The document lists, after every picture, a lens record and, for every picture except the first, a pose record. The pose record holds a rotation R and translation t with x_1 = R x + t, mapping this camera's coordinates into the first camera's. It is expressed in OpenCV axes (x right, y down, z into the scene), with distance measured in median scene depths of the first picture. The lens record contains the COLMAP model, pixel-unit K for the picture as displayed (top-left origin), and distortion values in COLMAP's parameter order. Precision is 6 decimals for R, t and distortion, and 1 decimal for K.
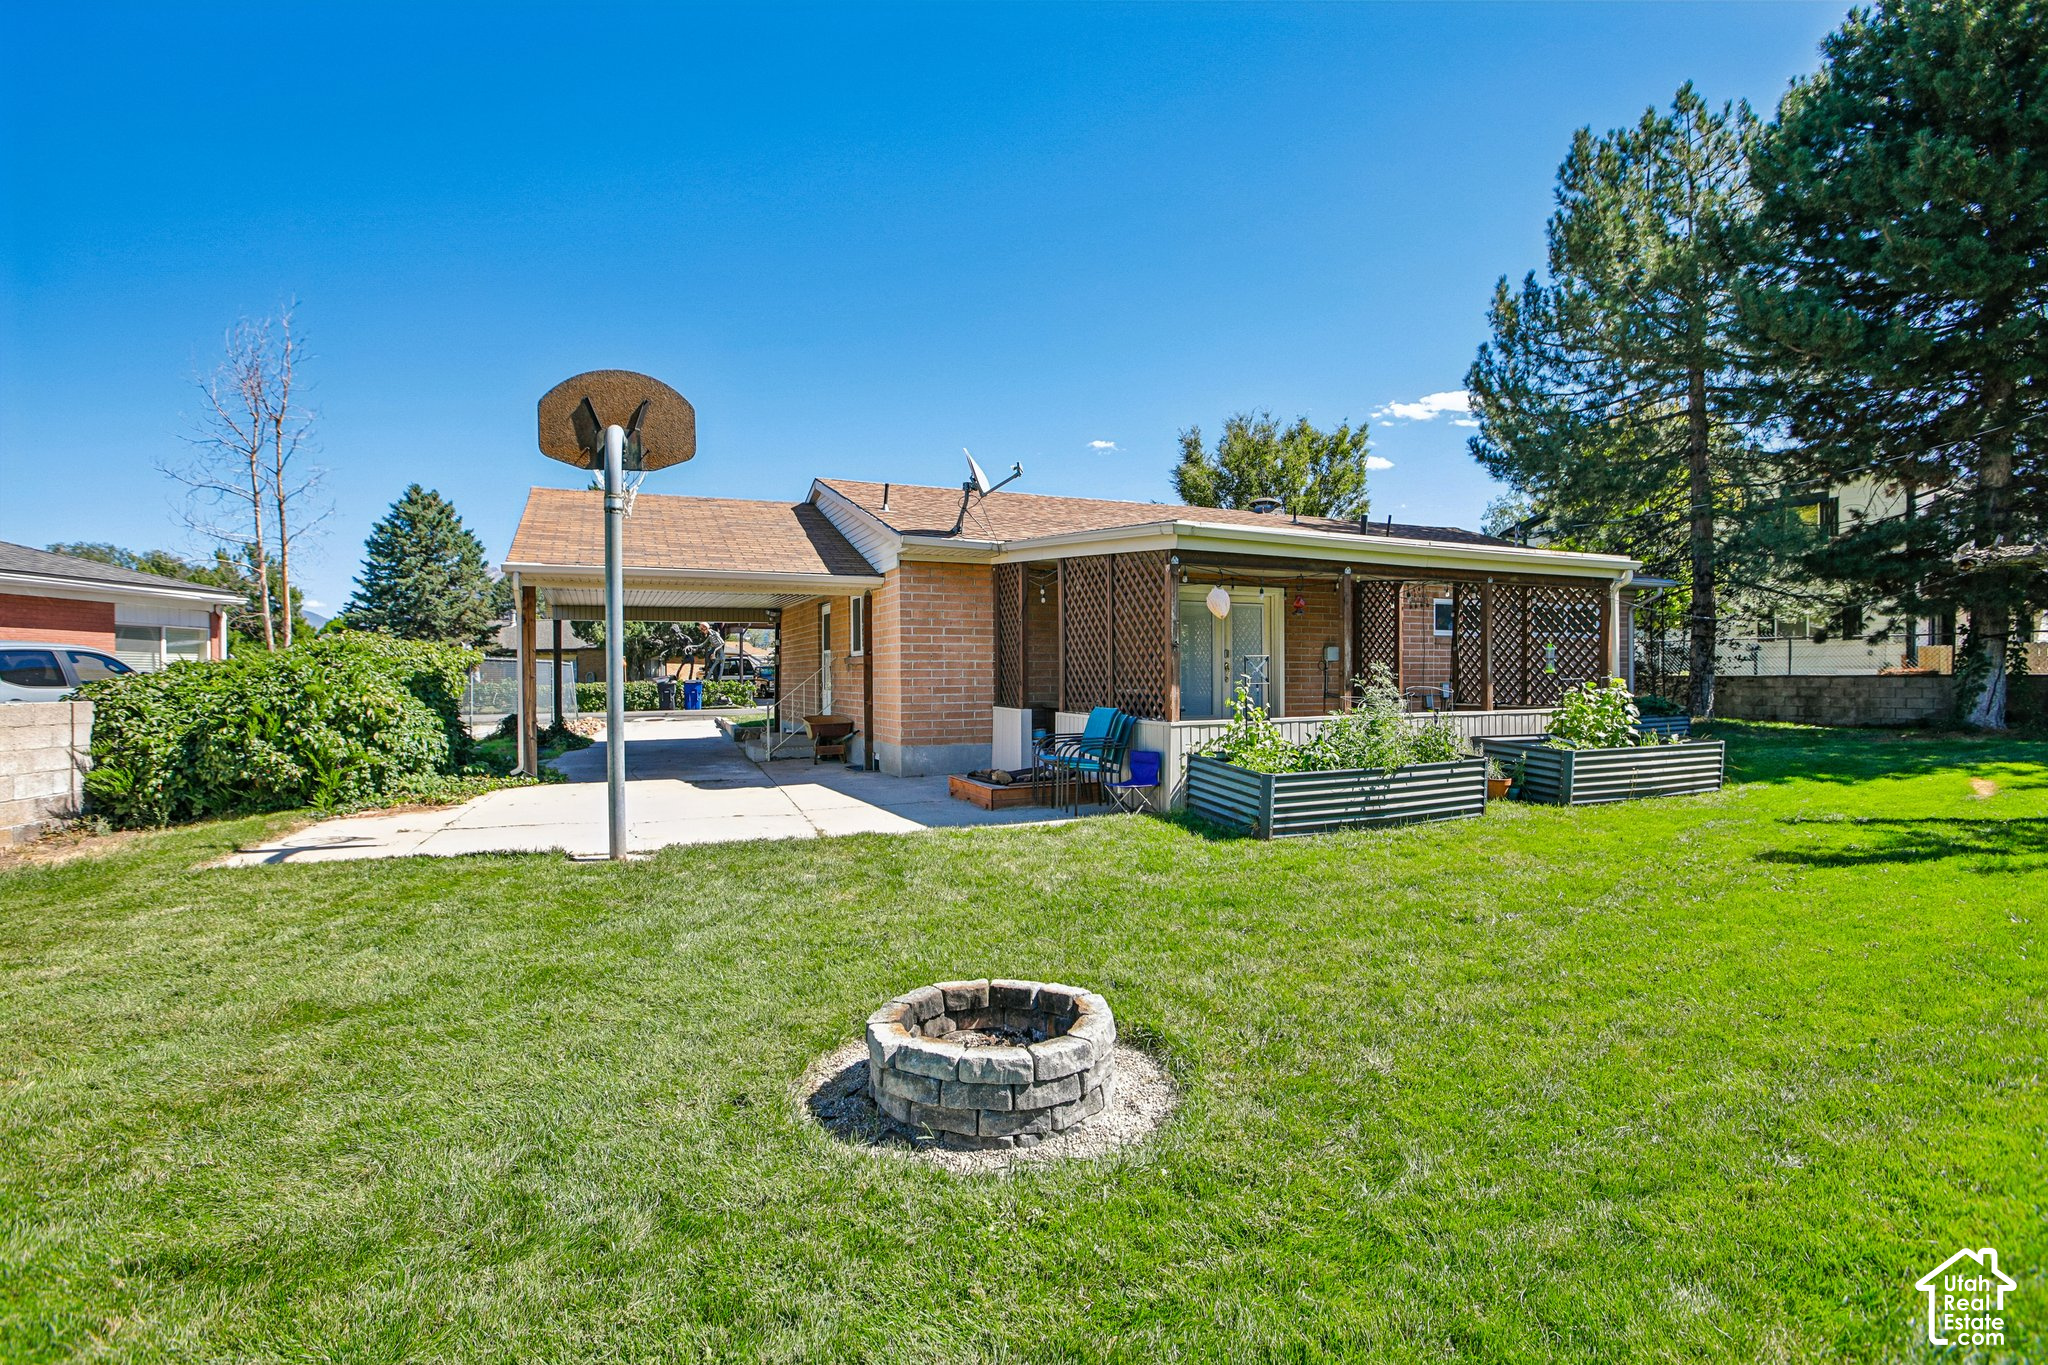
lens RADIAL K [[974.7, 0, 1024.0], [0, 974.7, 682.5], [0, 0, 1]] dist [-0.060071, 0.018953]
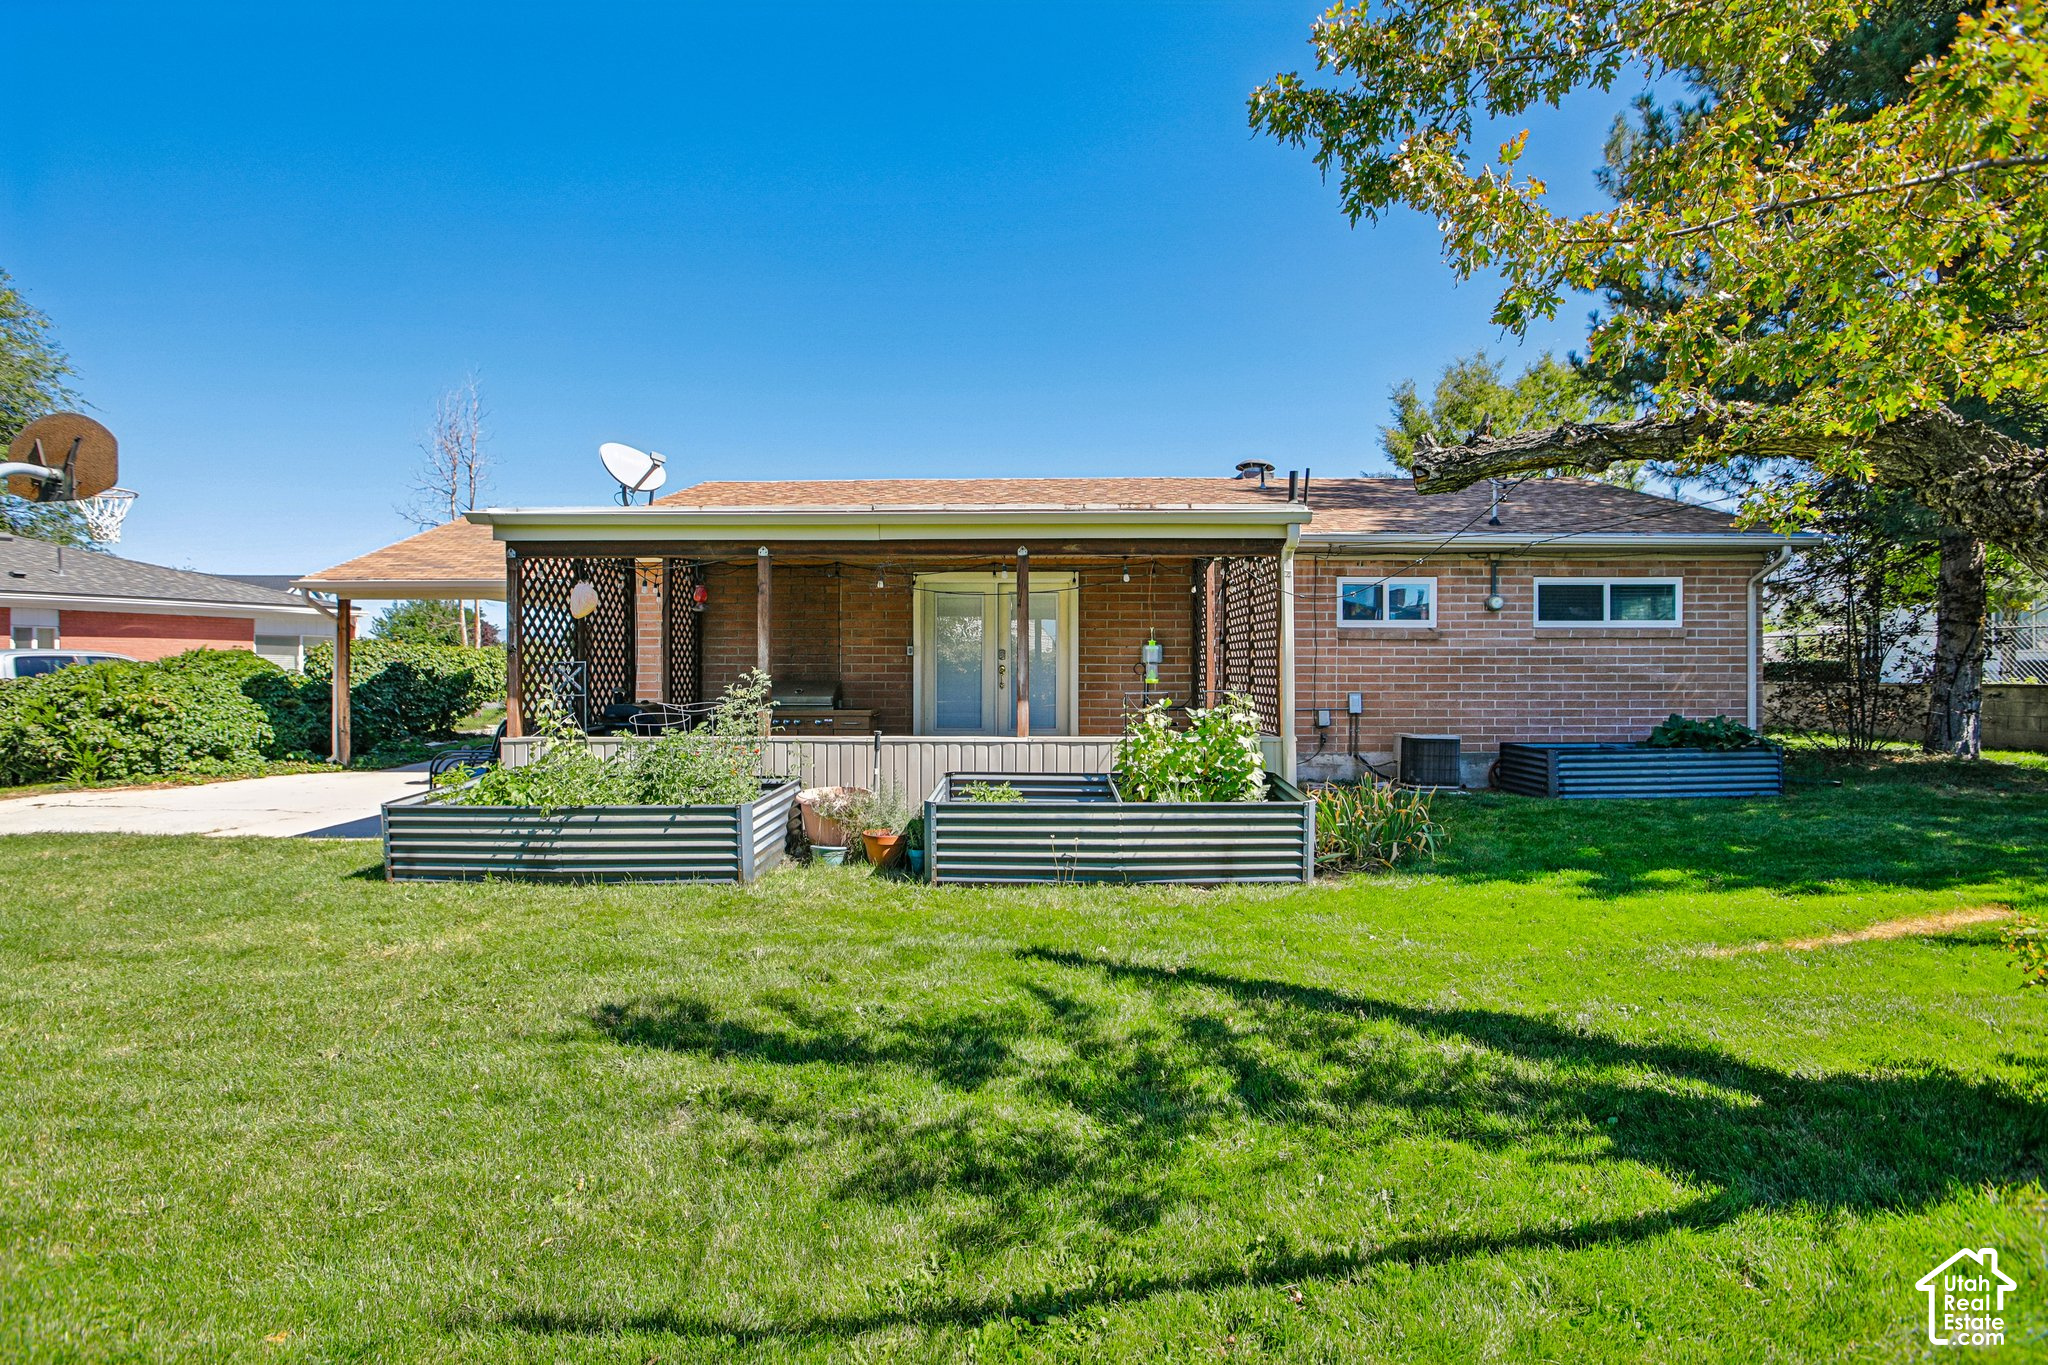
lens RADIAL K [[974.7, 0, 1024.0], [0, 974.7, 682.5], [0, 0, 1]] dist [-0.060071, 0.018953]
pose [[0.903690, 0.009549, -0.428081, 0.822814], [-0.007978, 0.999953, 0.005464, -0.014956], [0.428113, -0.001523, 0.903724, 0.365624]]
